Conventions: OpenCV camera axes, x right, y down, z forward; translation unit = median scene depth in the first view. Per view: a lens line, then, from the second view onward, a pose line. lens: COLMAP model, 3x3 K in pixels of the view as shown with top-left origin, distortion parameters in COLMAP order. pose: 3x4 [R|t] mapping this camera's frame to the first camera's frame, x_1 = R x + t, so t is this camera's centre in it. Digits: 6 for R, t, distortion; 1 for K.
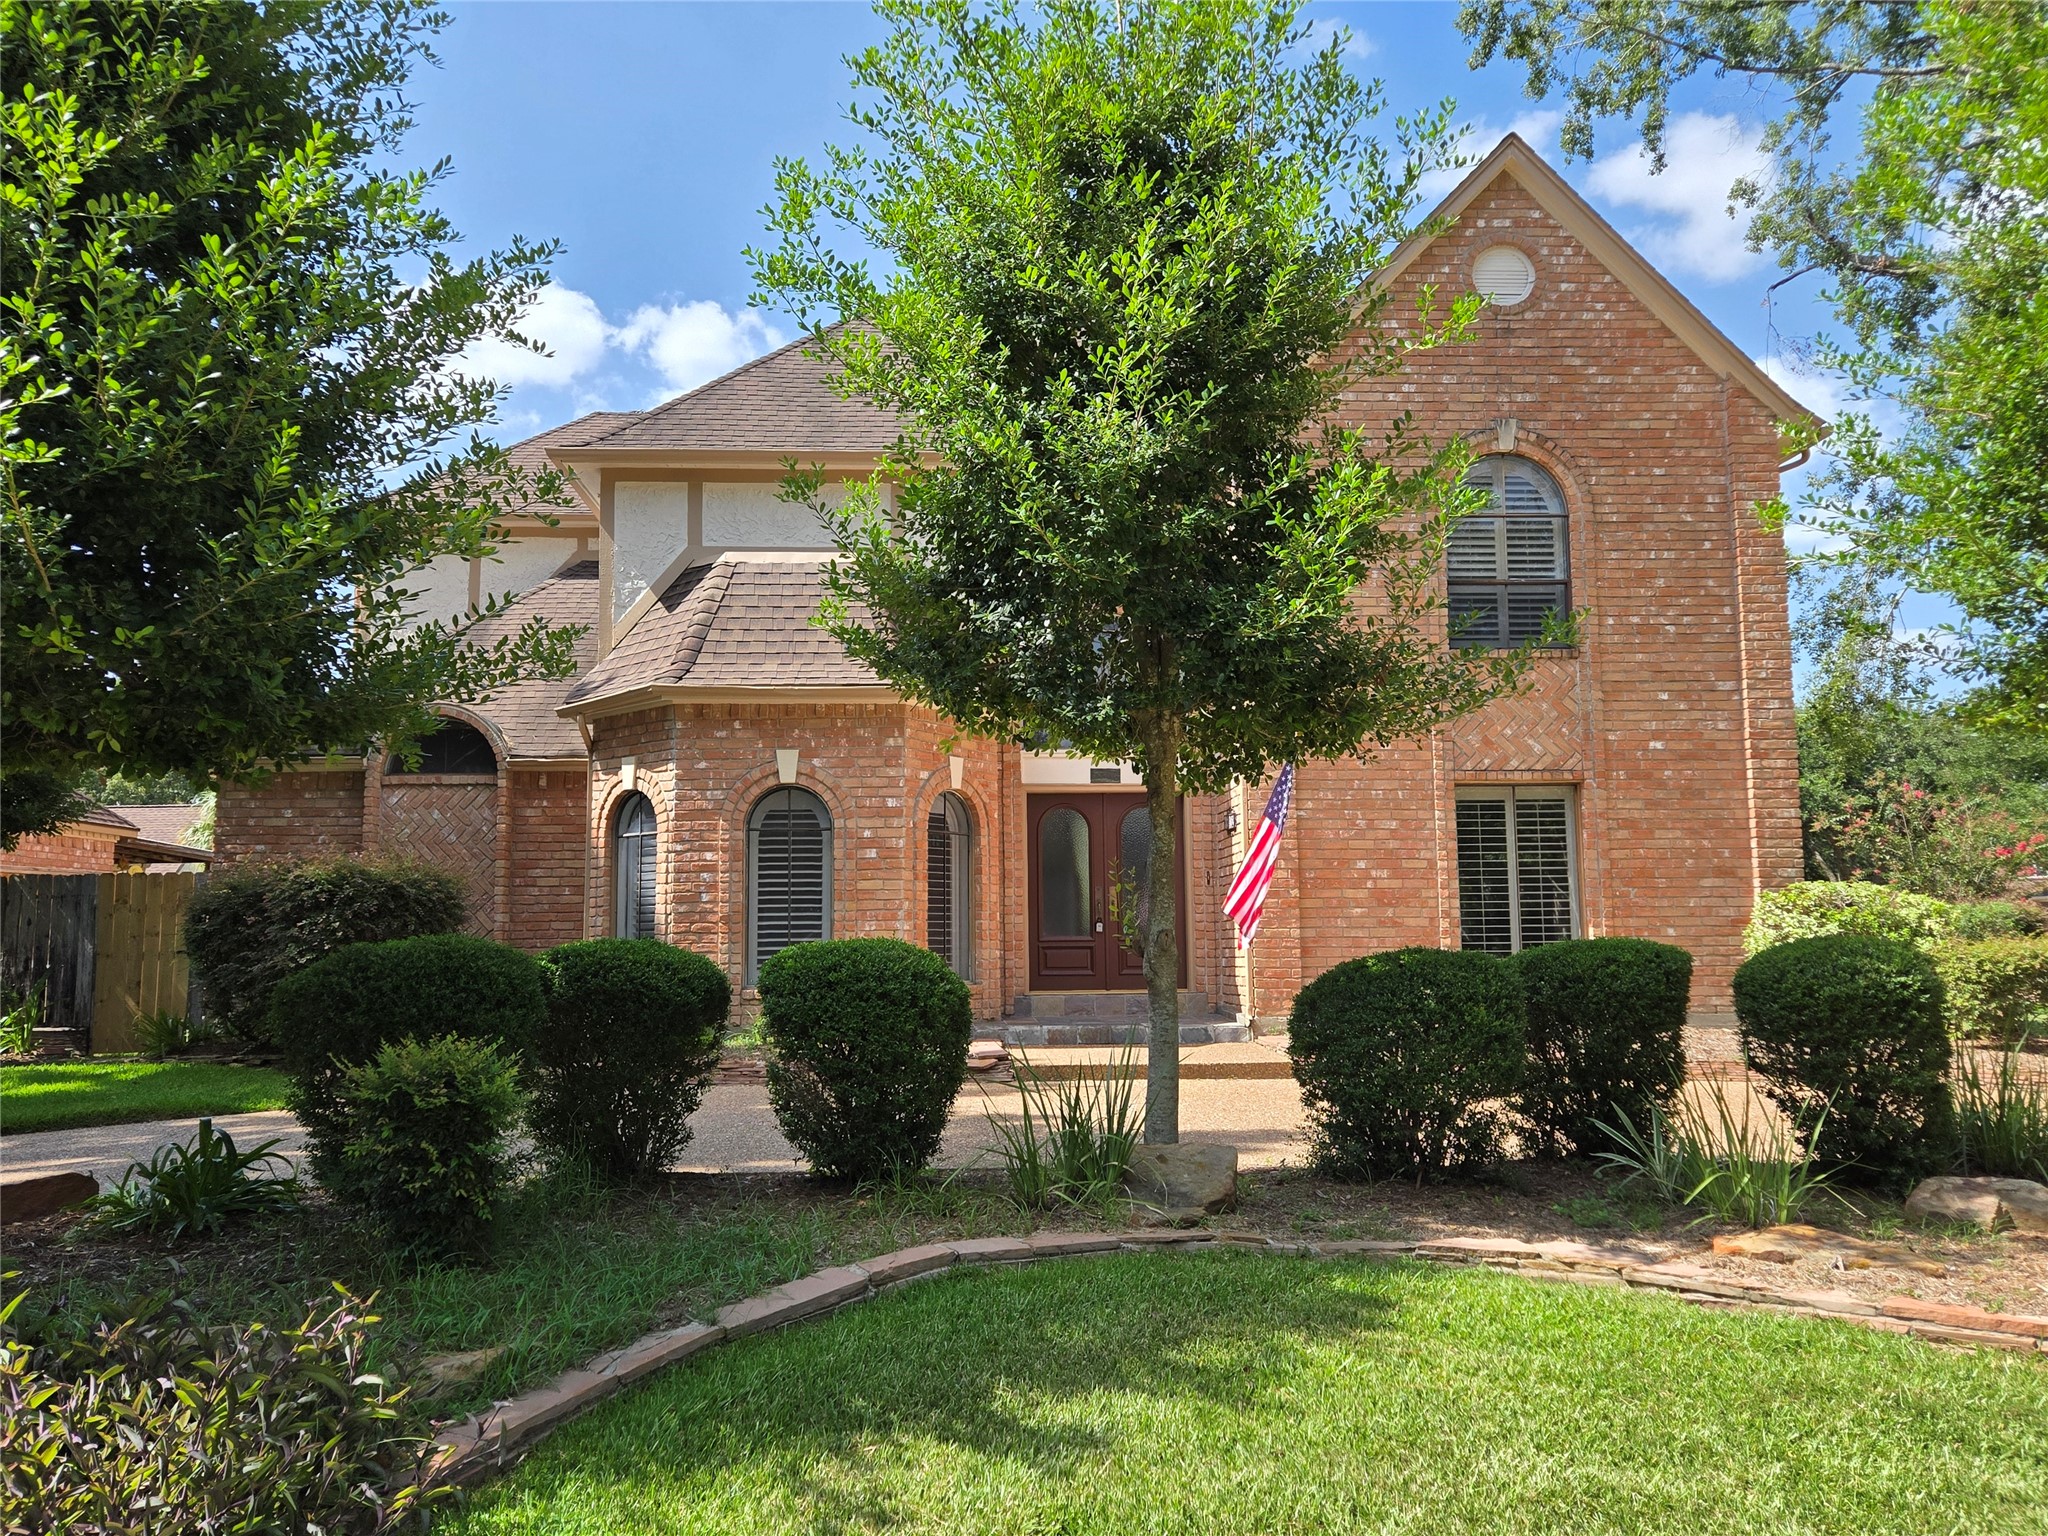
lens RADIAL K [[1658.6, 0, 1024.0], [0, 1658.6, 768.0], [0, 0, 1]] dist [0.001727, 0.003623]
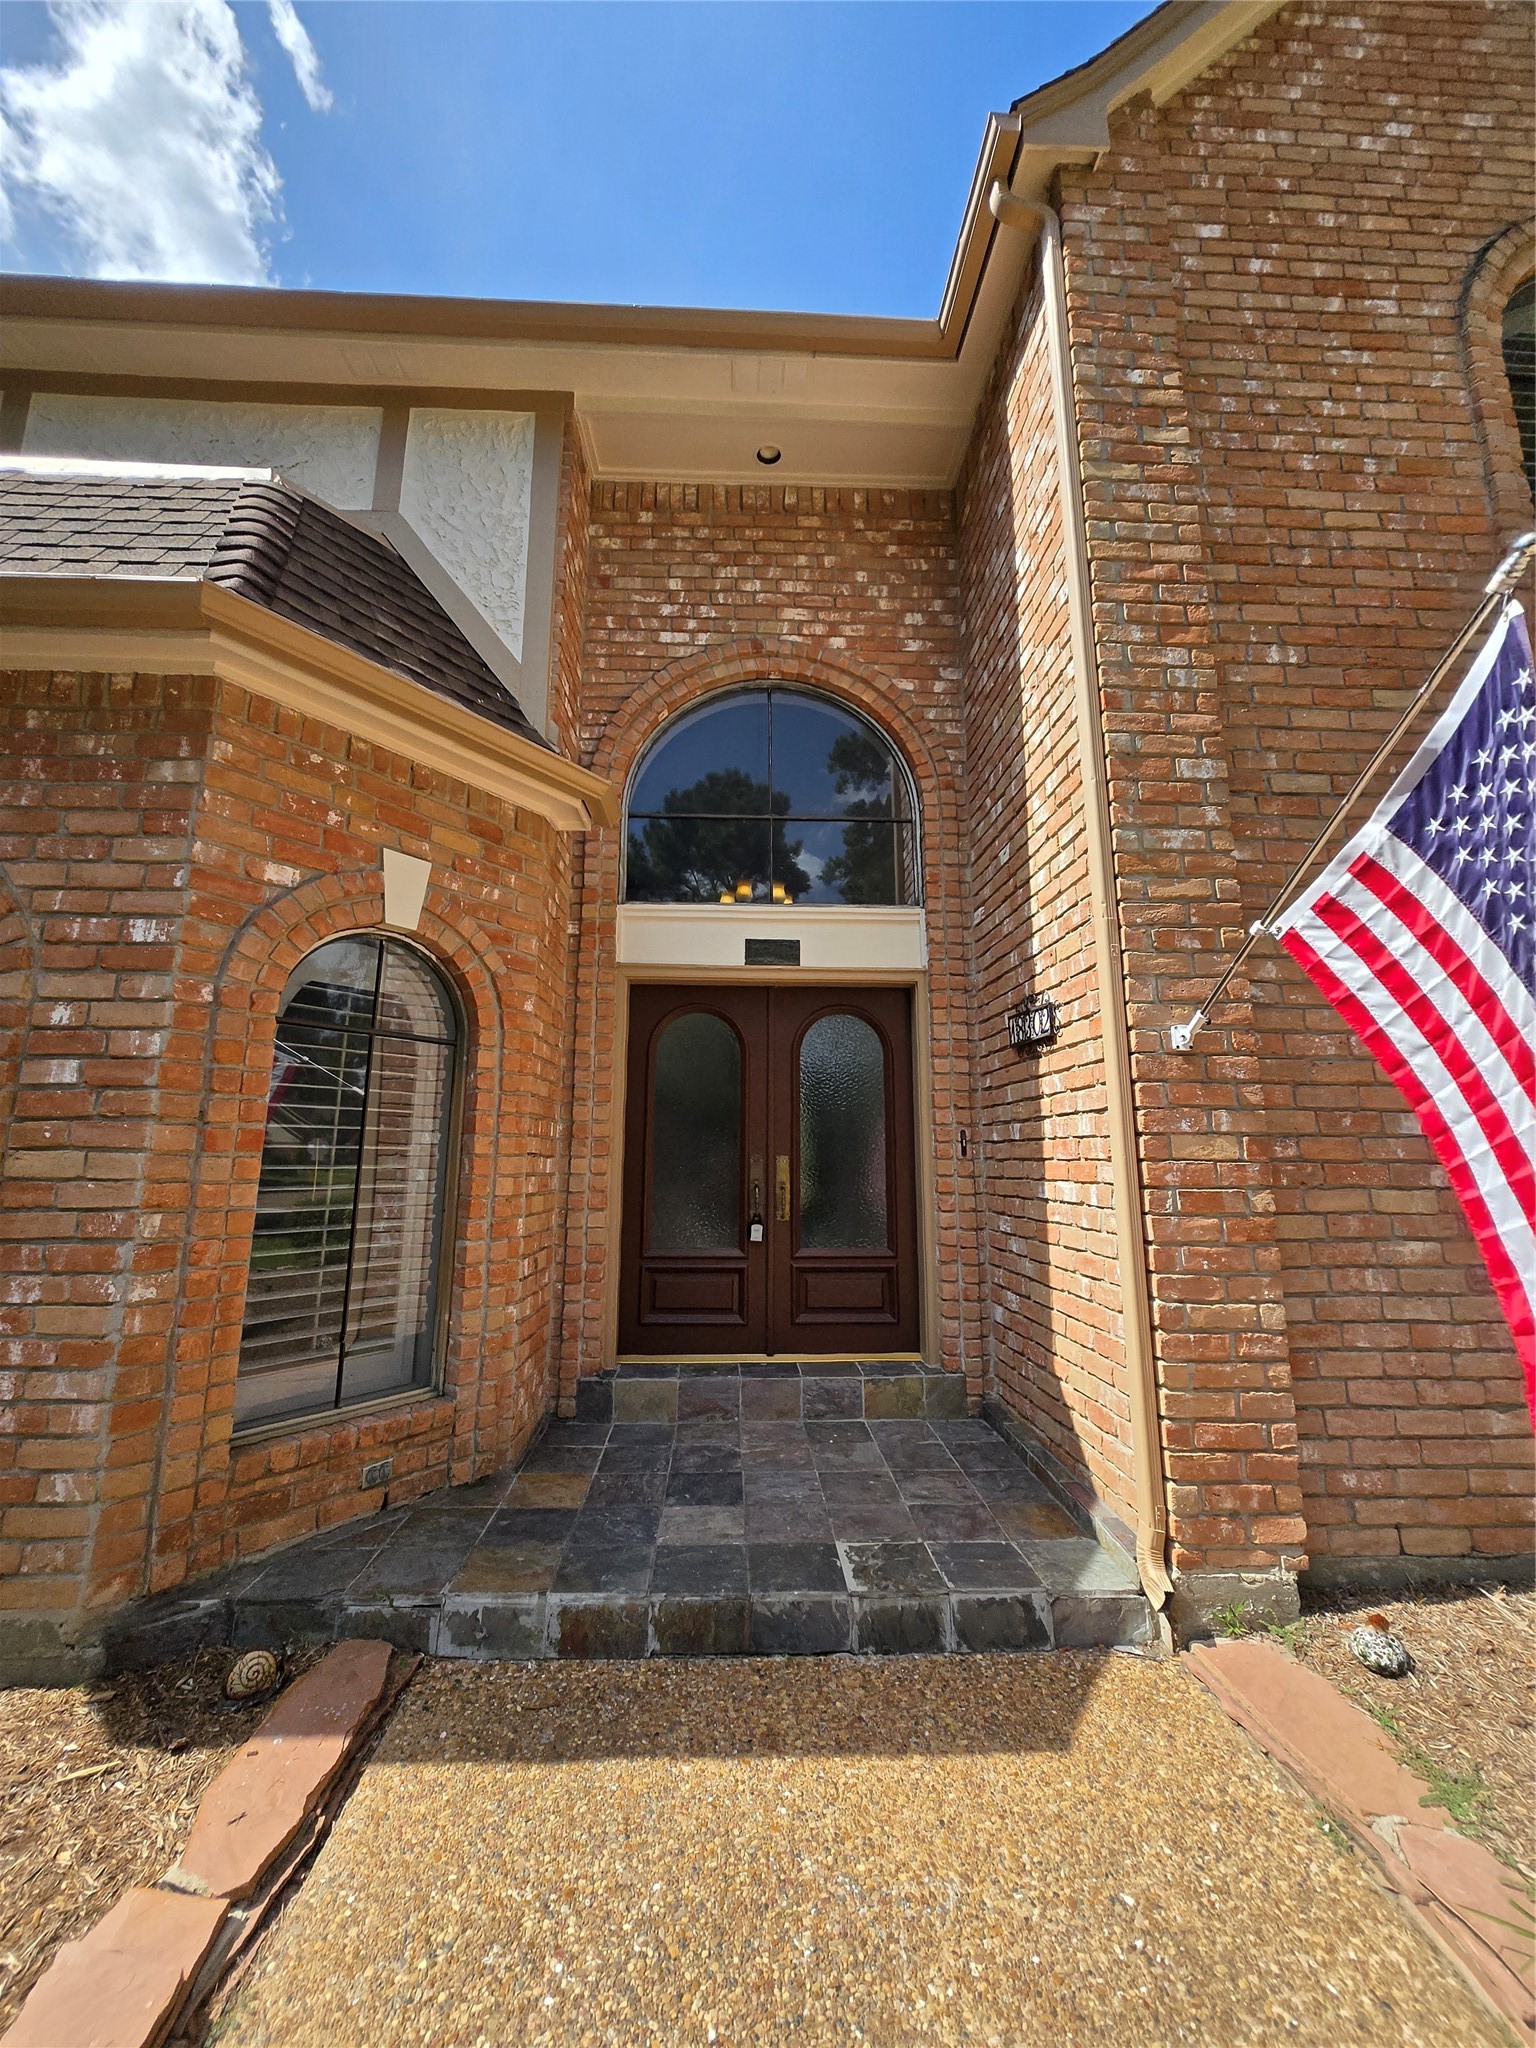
lens RADIAL K [[821.4, 0, 752.8], [0, 821.4, 1002.4], [0, 0, 1]] dist [-0.000999, 0.000312]
pose [[0.999672, 0.012309, -0.022475, 0.052551], [-0.014007, 0.996930, -0.077040, 0.045218], [0.021457, 0.077330, 0.996775, 0.778789]]
